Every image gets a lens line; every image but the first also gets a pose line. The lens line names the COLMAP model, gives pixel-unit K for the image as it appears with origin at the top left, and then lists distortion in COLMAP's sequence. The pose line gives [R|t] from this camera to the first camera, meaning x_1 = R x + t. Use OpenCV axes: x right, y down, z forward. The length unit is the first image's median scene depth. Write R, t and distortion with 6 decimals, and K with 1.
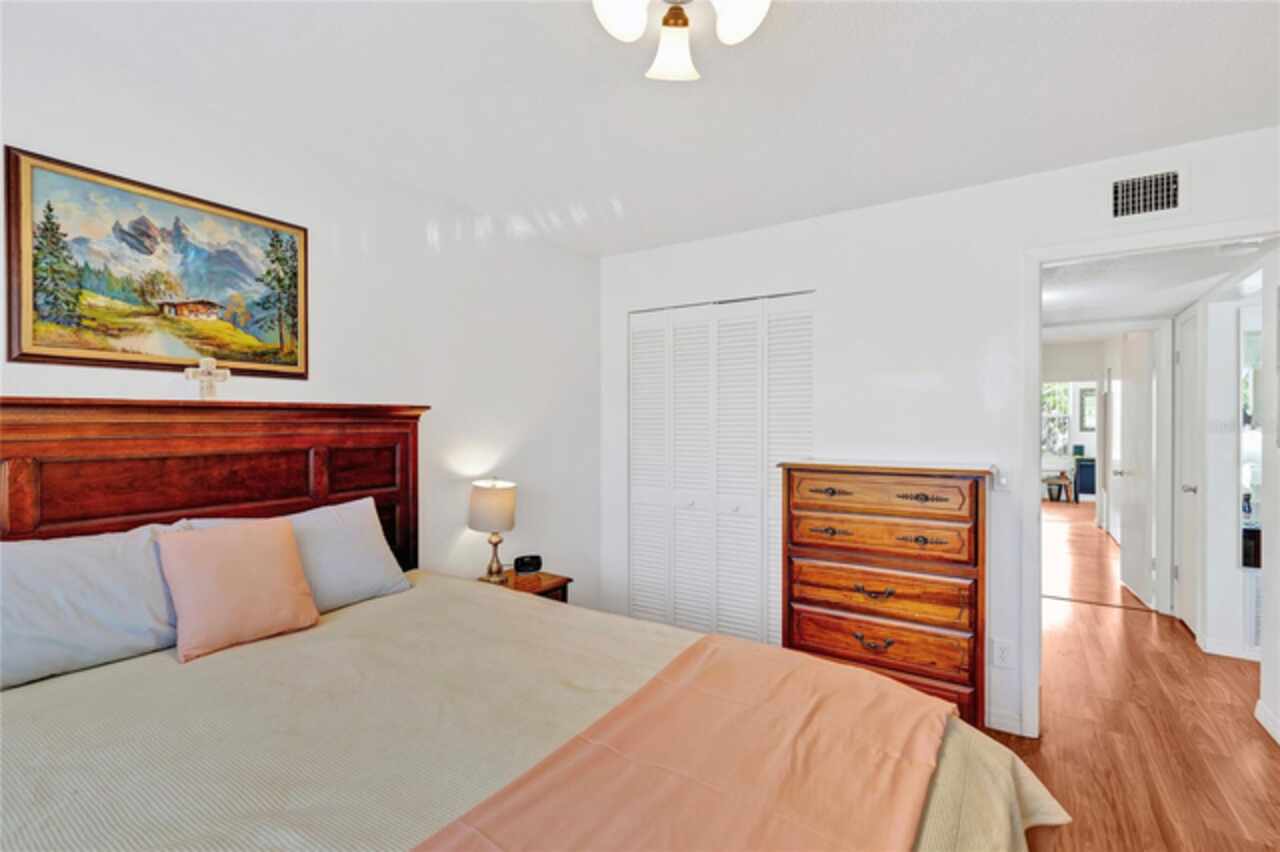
lens RADIAL K [[582.7, 0, 633.1], [0, 582.7, 423.5], [0, 0, 1]] dist [0.007384, 0.000549]
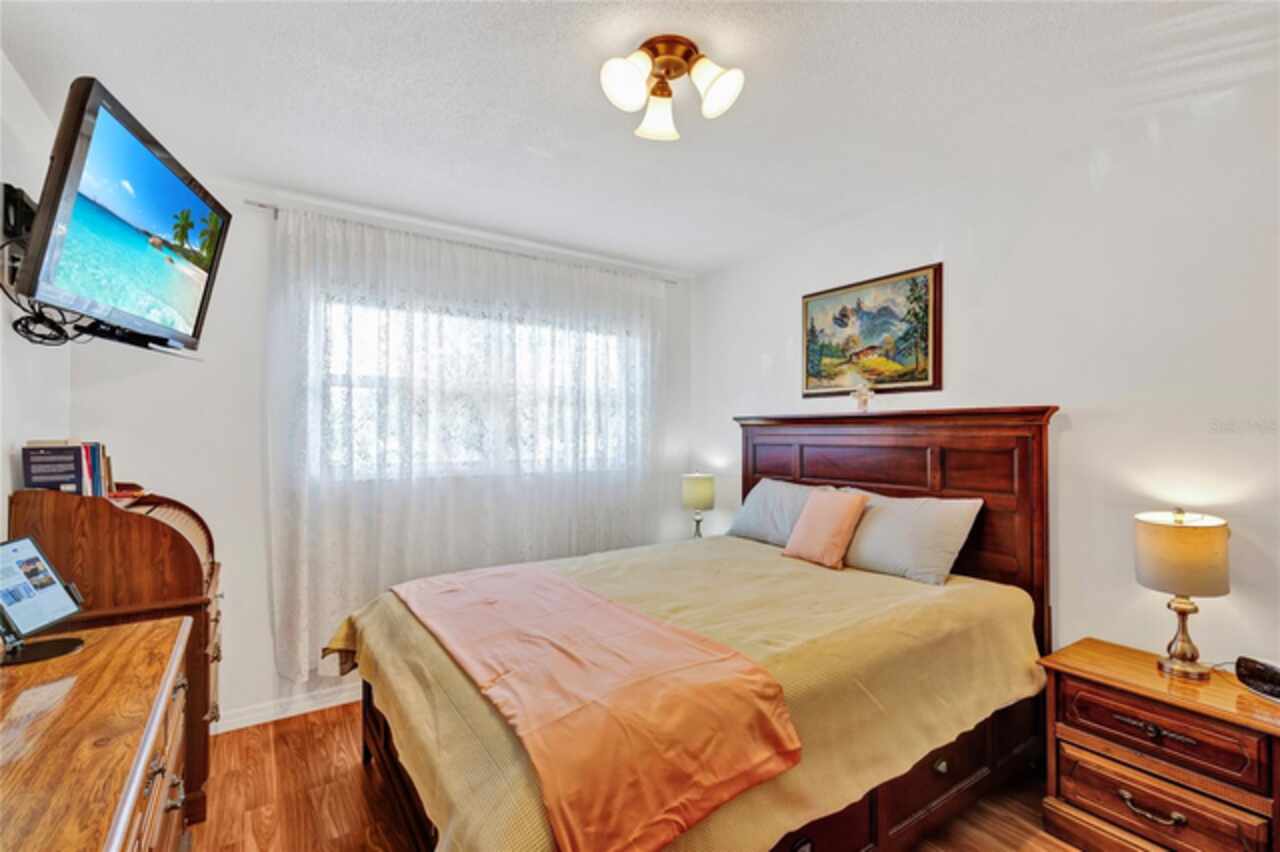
lens RADIAL K [[582.7, 0, 638.4], [0, 582.7, 431.3], [0, 0, 1]] dist [0.007384, 0.000549]
pose [[-0.386333, -0.011390, -0.922289, 0.837838], [-0.012696, 0.999895, -0.007030, 0.026476], [0.922272, 0.008994, -0.386437, 0.977324]]
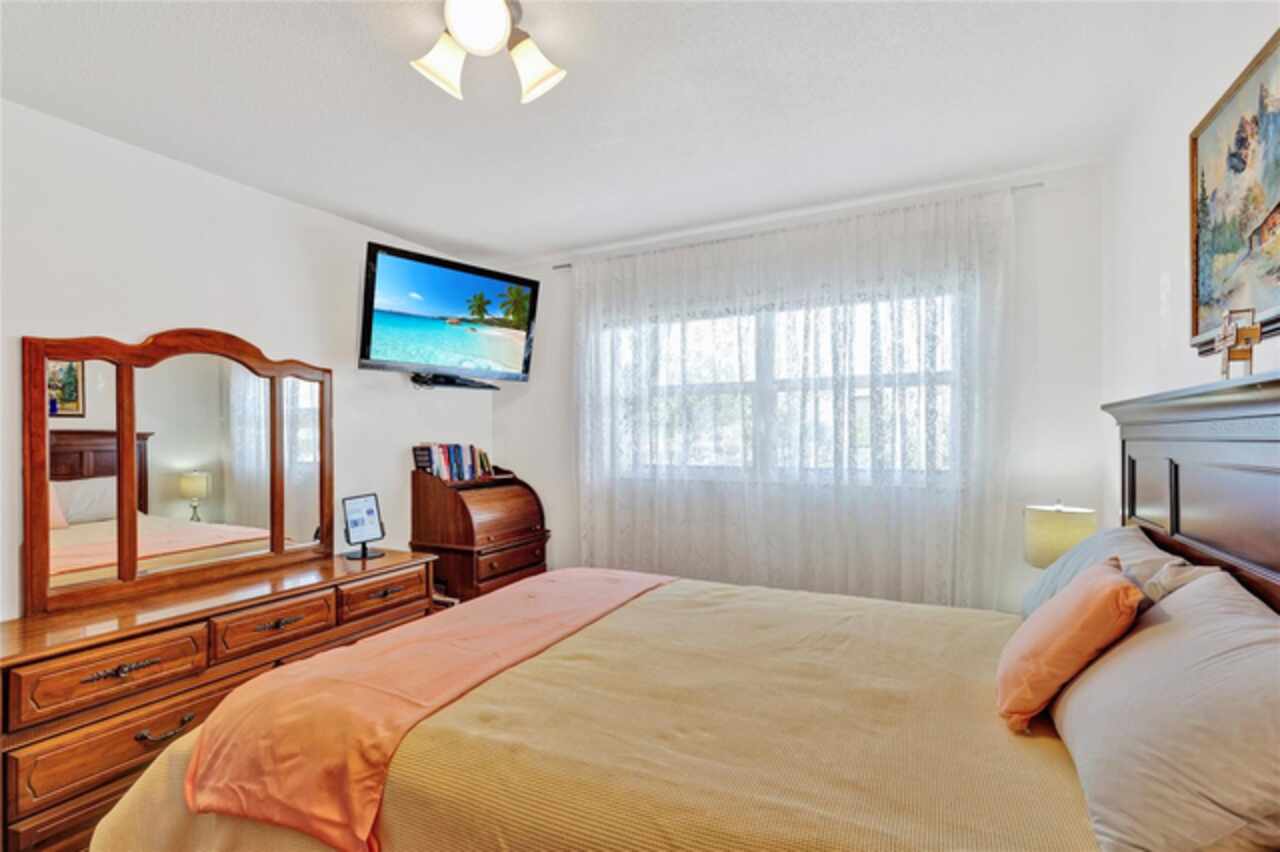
lens RADIAL K [[582.7, 0, 635.7], [0, 582.7, 430.0], [0, 0, 1]] dist [0.007384, 0.000549]
pose [[-0.996611, 0.006395, -0.082015, -0.058284], [0.006038, 0.999971, 0.004595, 0.005587], [0.082042, 0.004085, -0.996621, 1.442788]]
